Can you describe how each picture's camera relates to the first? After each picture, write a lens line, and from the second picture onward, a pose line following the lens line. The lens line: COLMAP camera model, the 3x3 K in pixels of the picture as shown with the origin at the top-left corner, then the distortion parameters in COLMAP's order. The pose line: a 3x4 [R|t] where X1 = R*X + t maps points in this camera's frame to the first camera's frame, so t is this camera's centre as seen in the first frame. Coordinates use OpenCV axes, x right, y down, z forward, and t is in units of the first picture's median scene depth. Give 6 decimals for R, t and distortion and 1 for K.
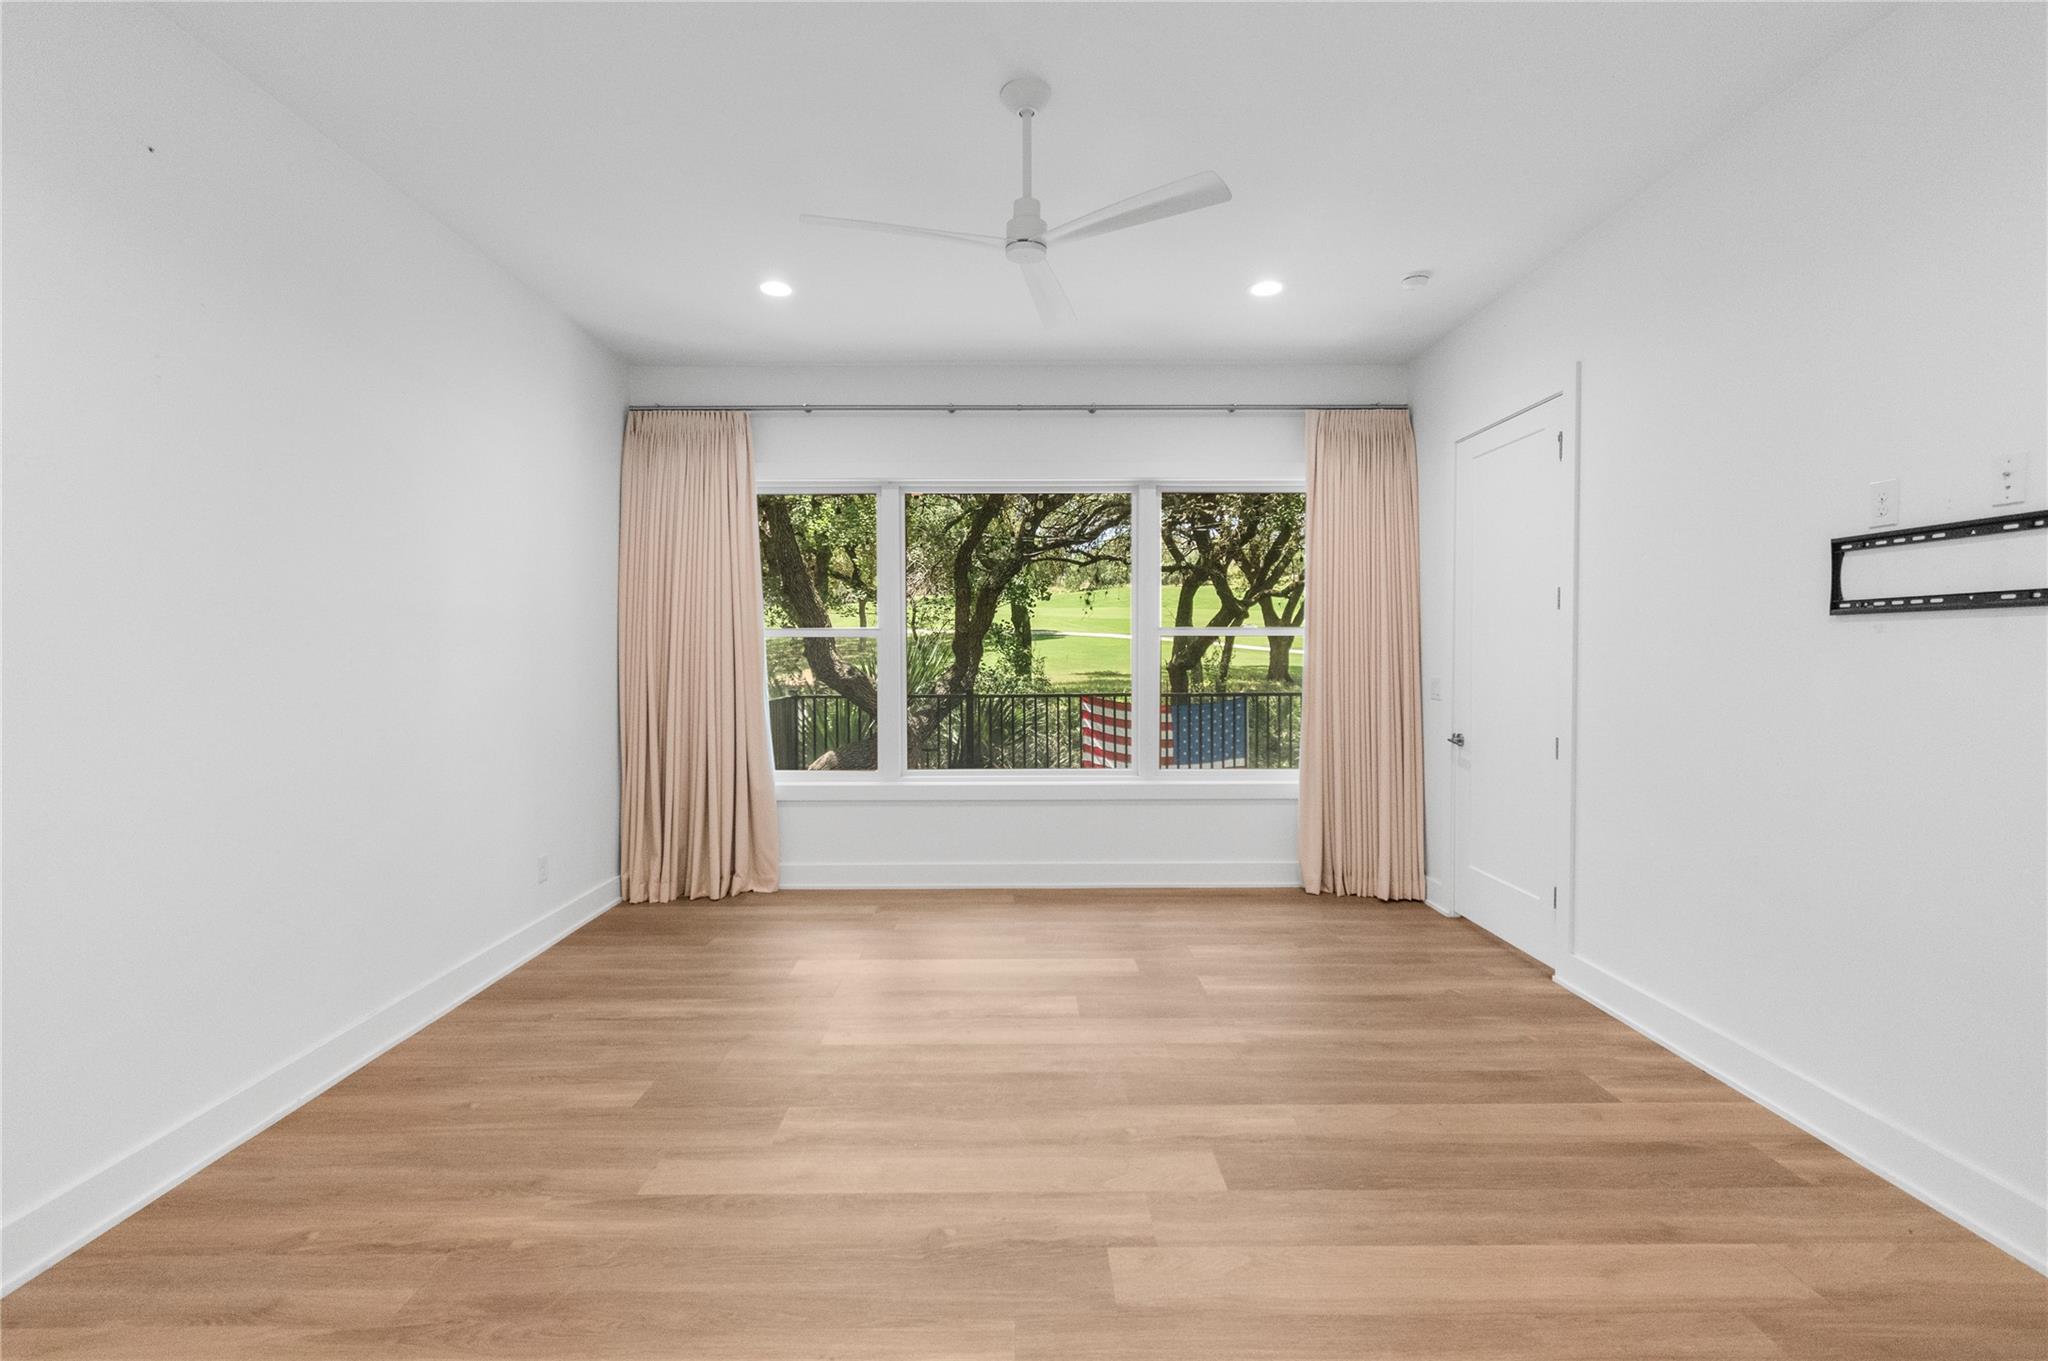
lens RADIAL K [[916.7, 0, 1012.0], [0, 916.7, 673.6], [0, 0, 1]] dist [0.004361, -0.002103]
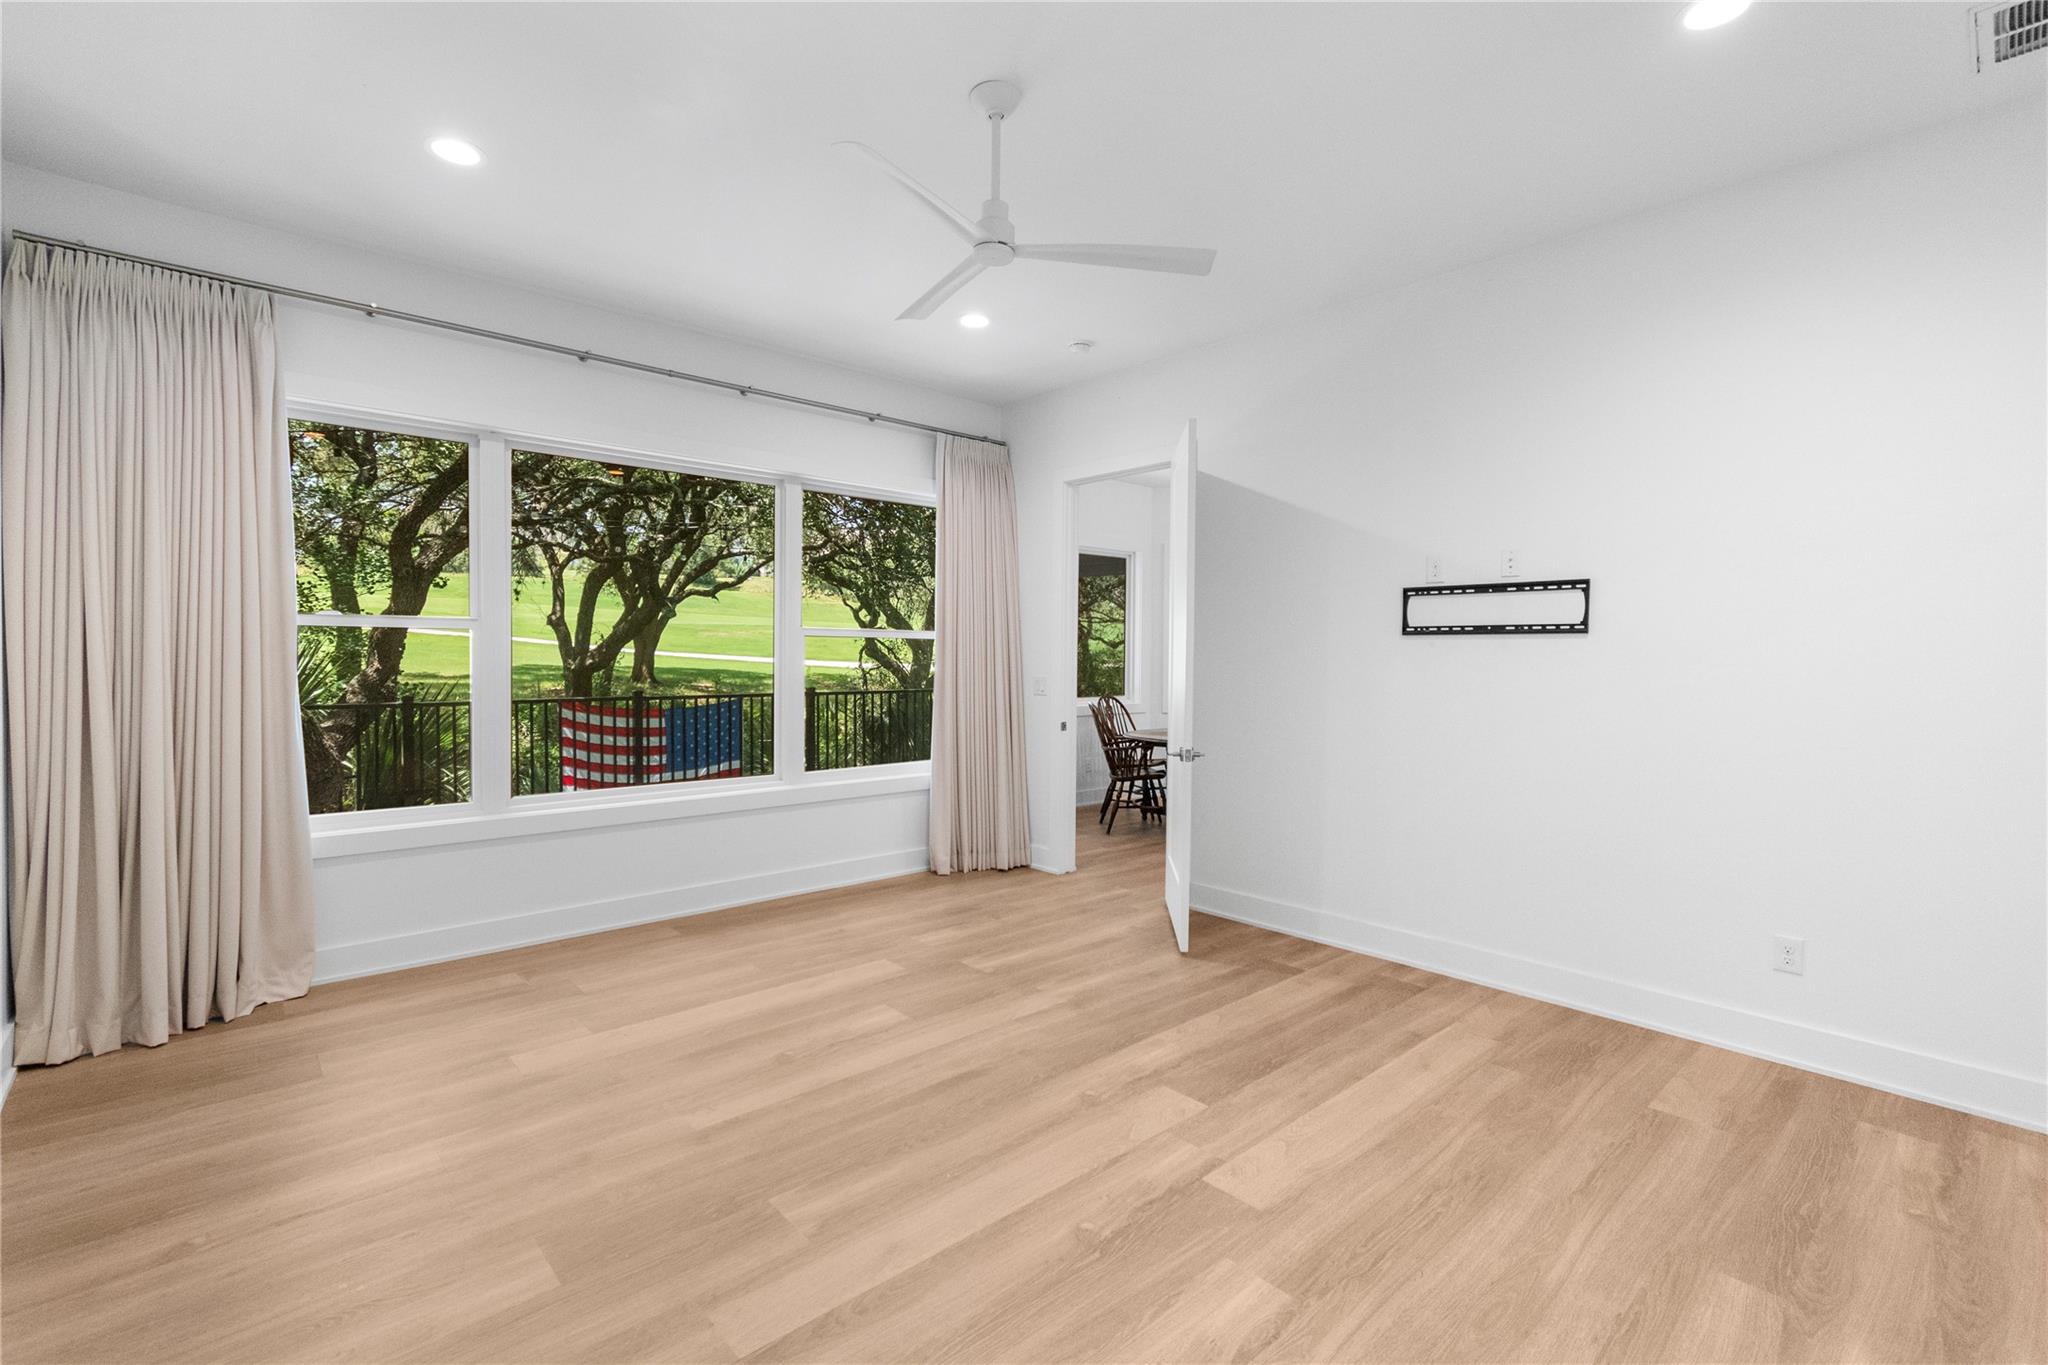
lens RADIAL K [[916.7, 0, 1011.8], [0, 916.7, 679.9], [0, 0, 1]] dist [0.004361, -0.002103]
pose [[0.747072, -0.010014, 0.664667, -0.506349], [0.005755, 0.999946, 0.008596, -0.002572], [-0.664718, -0.002597, 0.747090, 0.189785]]
